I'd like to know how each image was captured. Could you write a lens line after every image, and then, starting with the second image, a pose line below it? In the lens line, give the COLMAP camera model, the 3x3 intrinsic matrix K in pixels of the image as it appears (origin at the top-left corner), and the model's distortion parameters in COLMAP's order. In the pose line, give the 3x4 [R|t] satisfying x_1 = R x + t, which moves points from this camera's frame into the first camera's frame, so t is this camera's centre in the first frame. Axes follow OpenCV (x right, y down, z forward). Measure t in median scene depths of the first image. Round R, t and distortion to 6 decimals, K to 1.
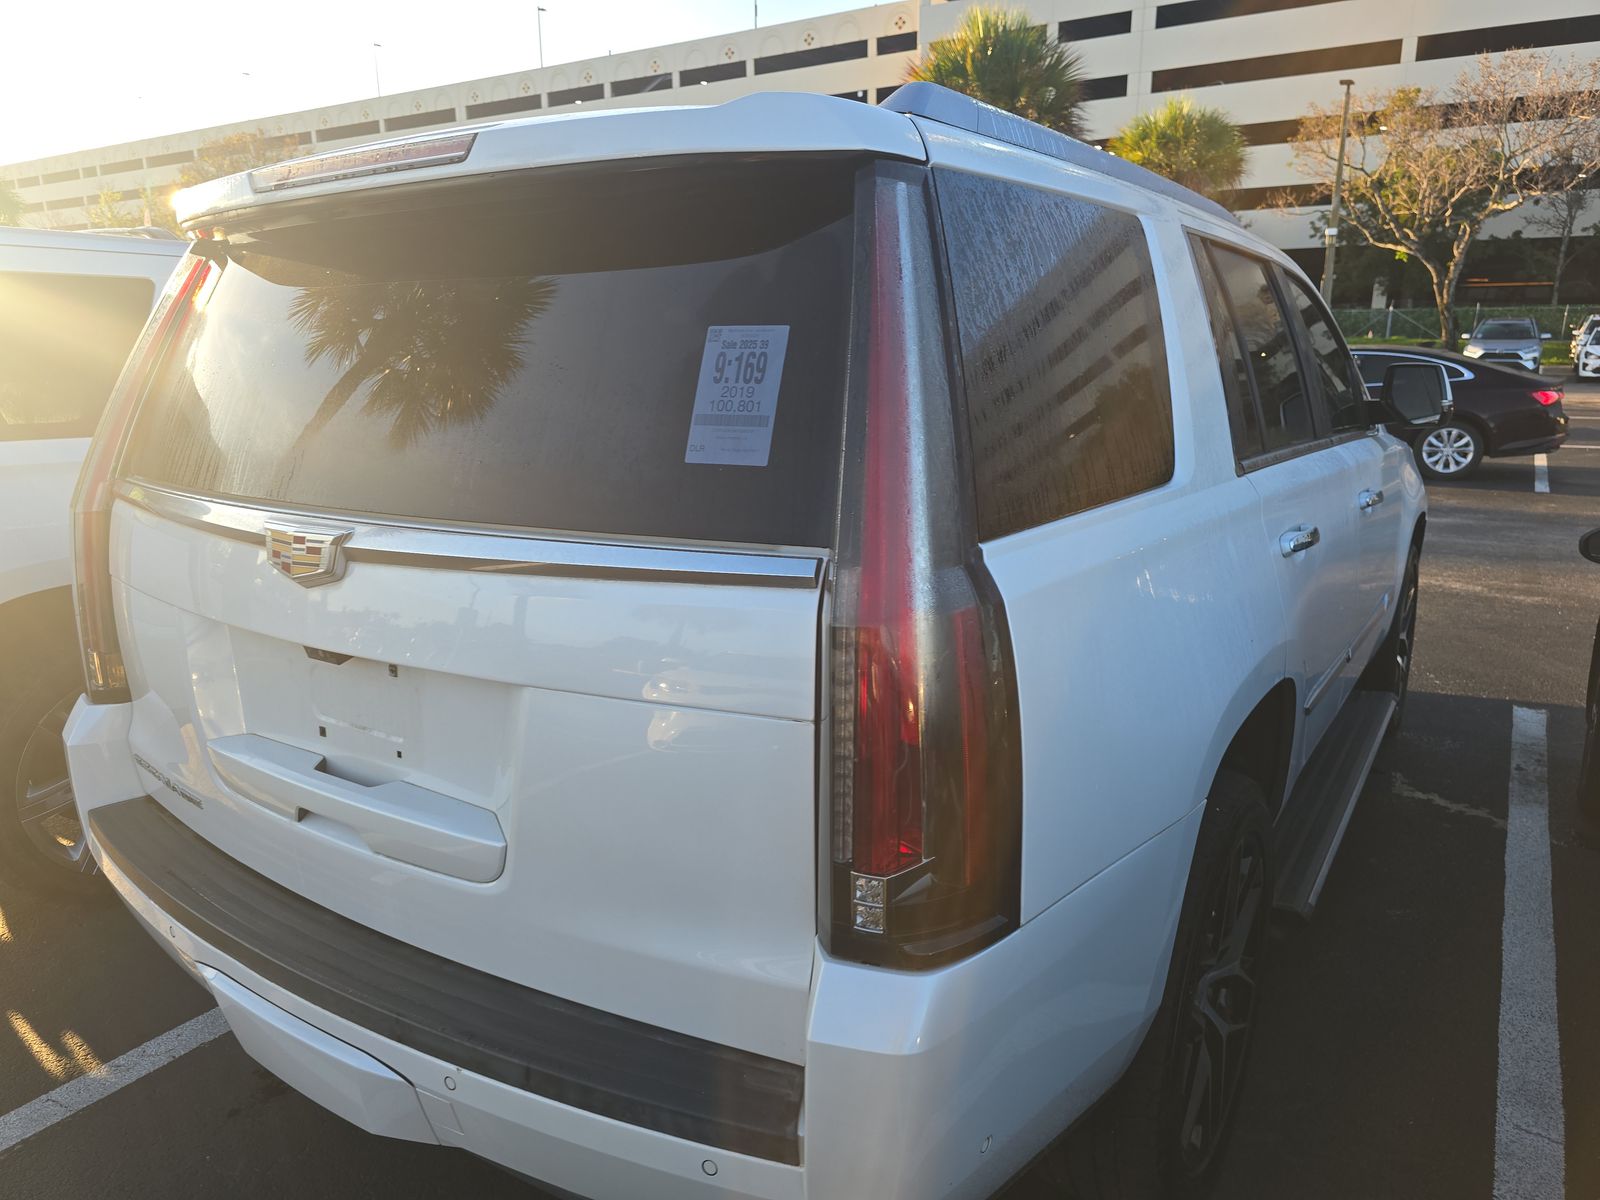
lens RADIAL K [[1094.3, 0, 800.0], [0, 1094.3, 600.0], [0, 0, 1]] dist [0.011674, 0.001890]
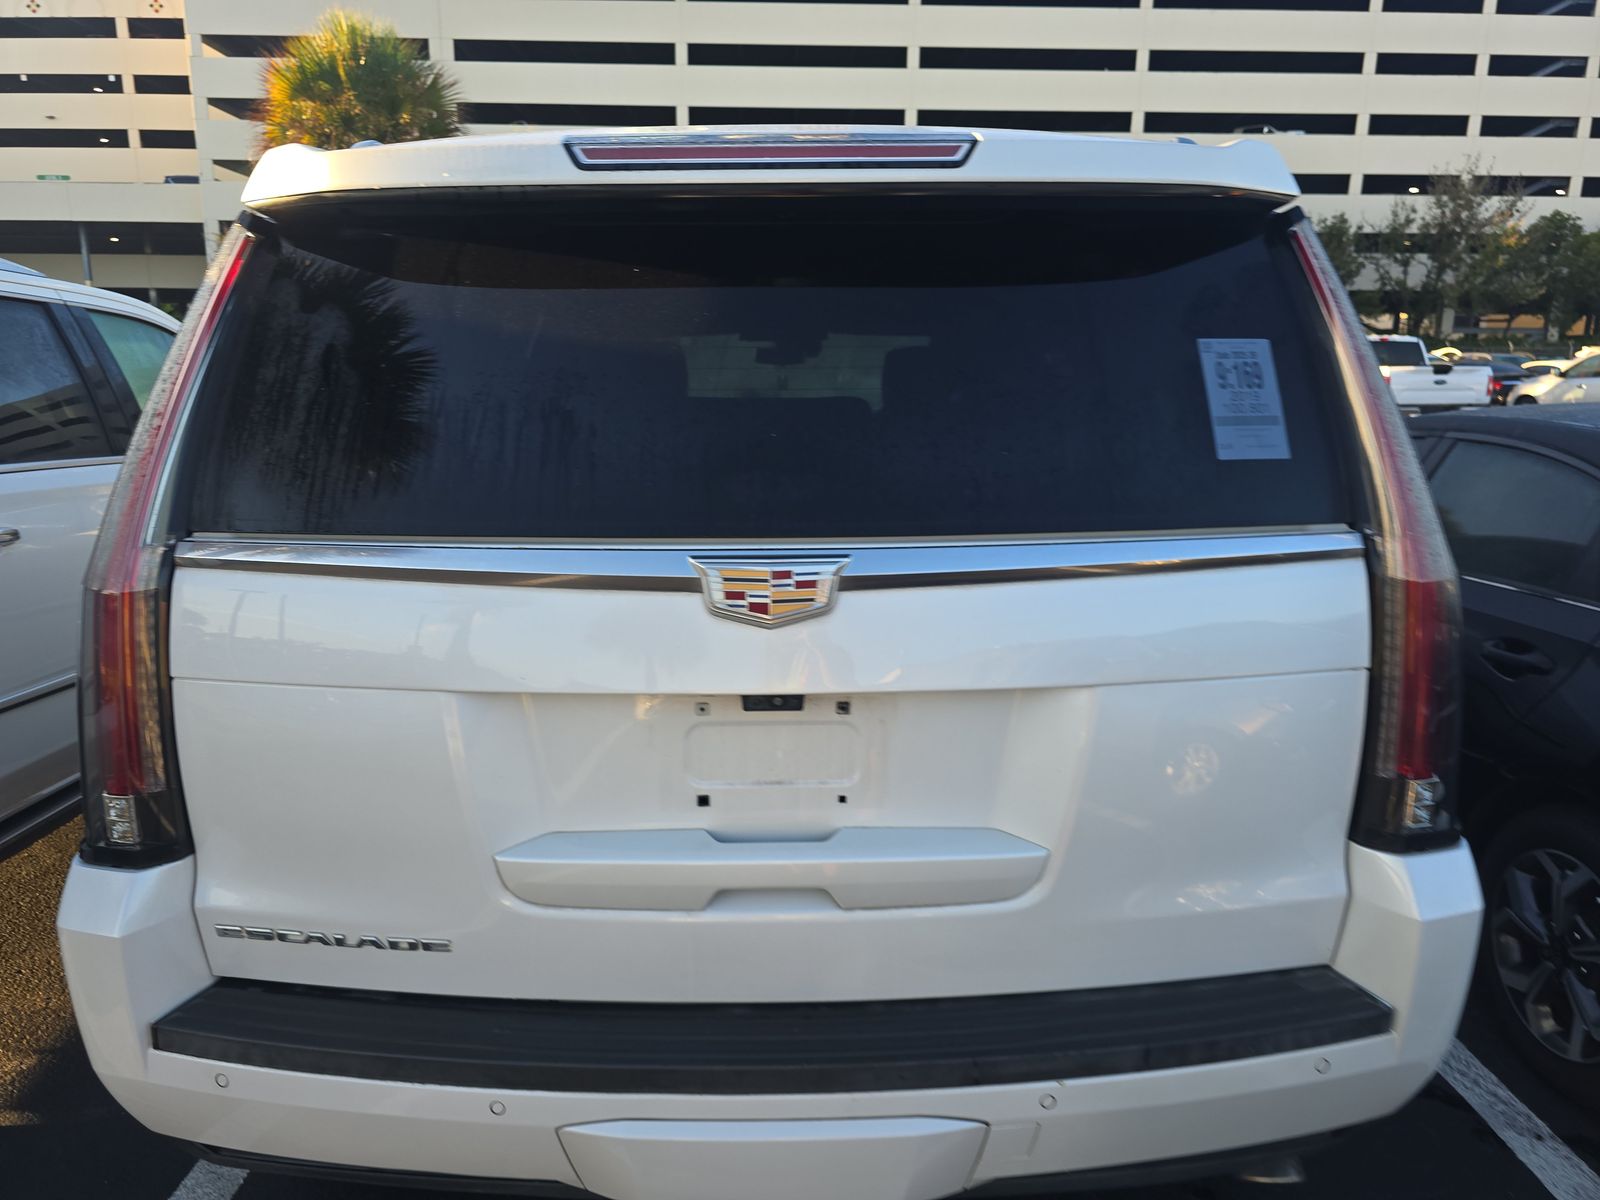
lens RADIAL K [[1072.4, 0, 800.0], [0, 1072.4, 600.0], [0, 0, 1]] dist [0.048744, -0.042060]
pose [[0.825946, -0.114424, 0.552016, -0.921957], [0.124364, 0.992044, 0.019557, -0.049584], [-0.549861, 0.052498, 0.833604, 0.274758]]
